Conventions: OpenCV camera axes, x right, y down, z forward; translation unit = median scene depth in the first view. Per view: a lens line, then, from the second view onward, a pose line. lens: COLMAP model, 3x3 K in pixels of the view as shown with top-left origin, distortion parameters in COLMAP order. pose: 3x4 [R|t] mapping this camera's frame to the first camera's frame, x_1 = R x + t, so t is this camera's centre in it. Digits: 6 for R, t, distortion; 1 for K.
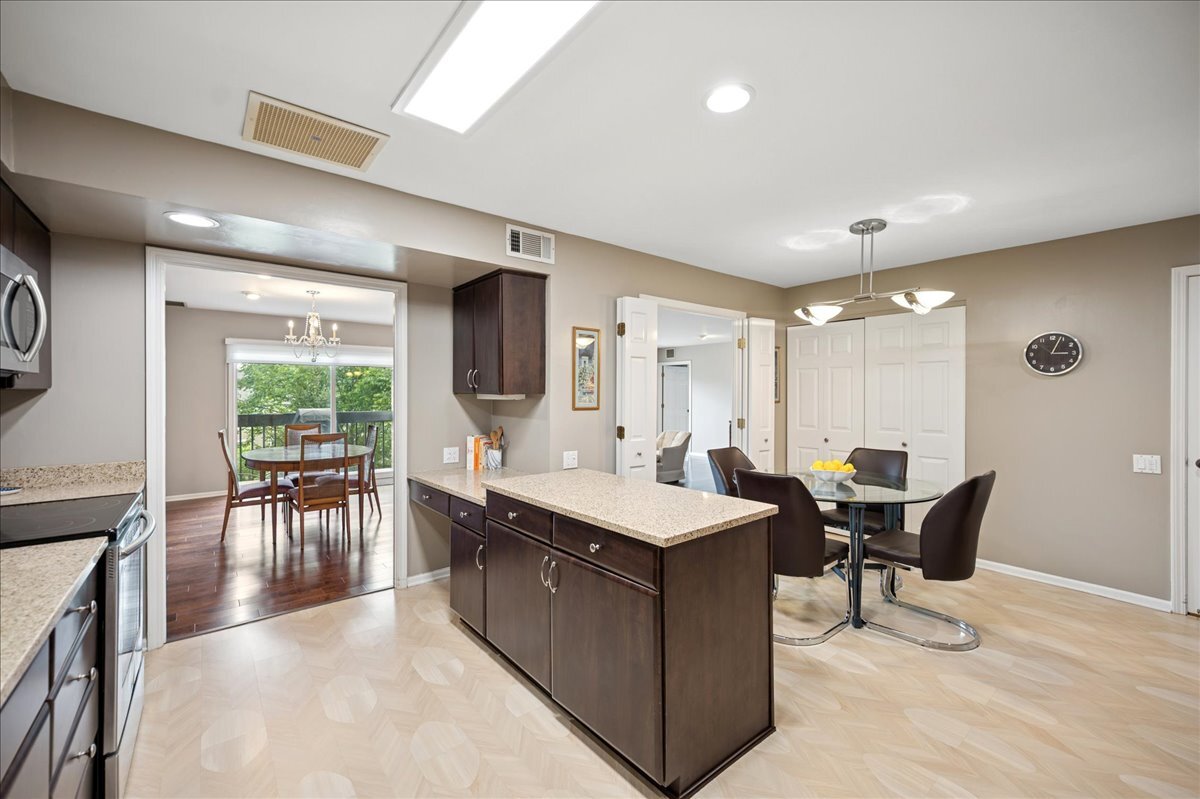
lens RADIAL K [[482.0, 0, 601.5], [0, 482.0, 395.8], [0, 0, 1]] dist [0.002523, -0.000160]
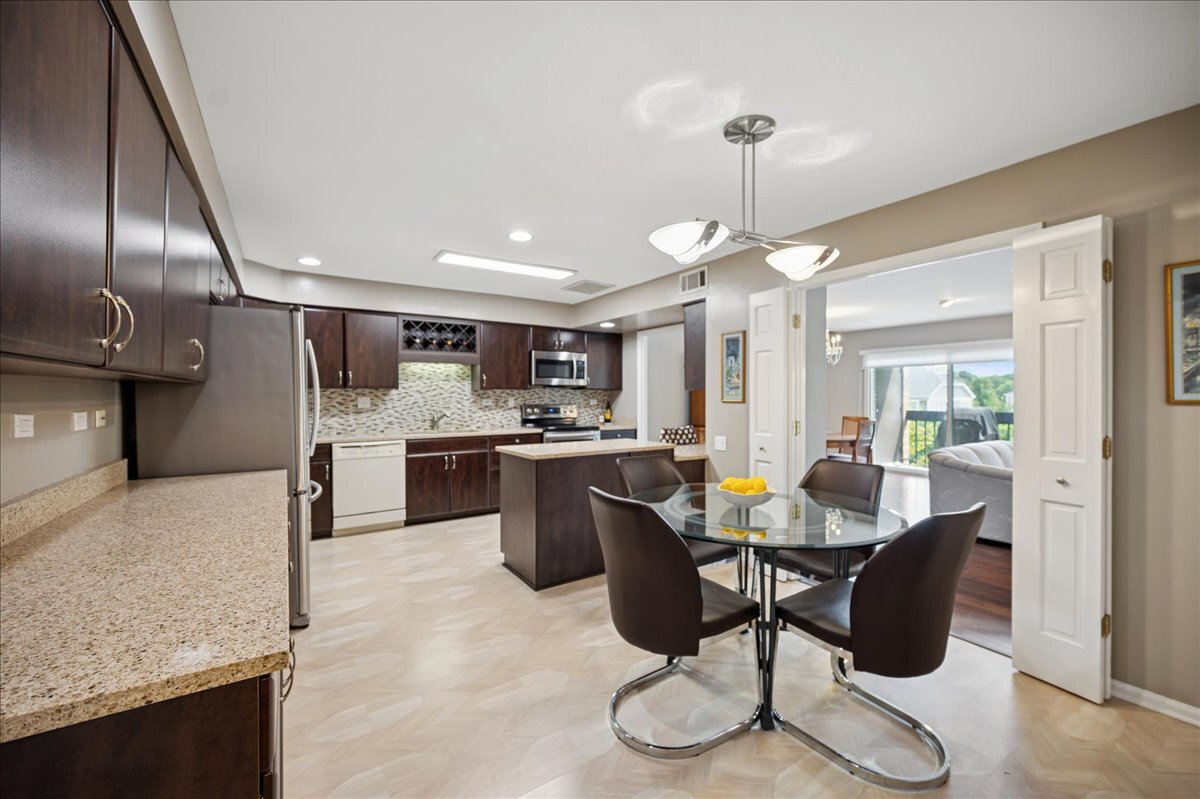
lens RADIAL K [[482.0, 0, 604.9], [0, 482.0, 397.1], [0, 0, 1]] dist [0.002523, -0.000160]
pose [[-0.105031, 0.004137, -0.994460, 1.156623], [-0.004984, 0.999977, 0.004686, 0.012016], [0.994456, 0.005448, -0.105008, 0.823903]]
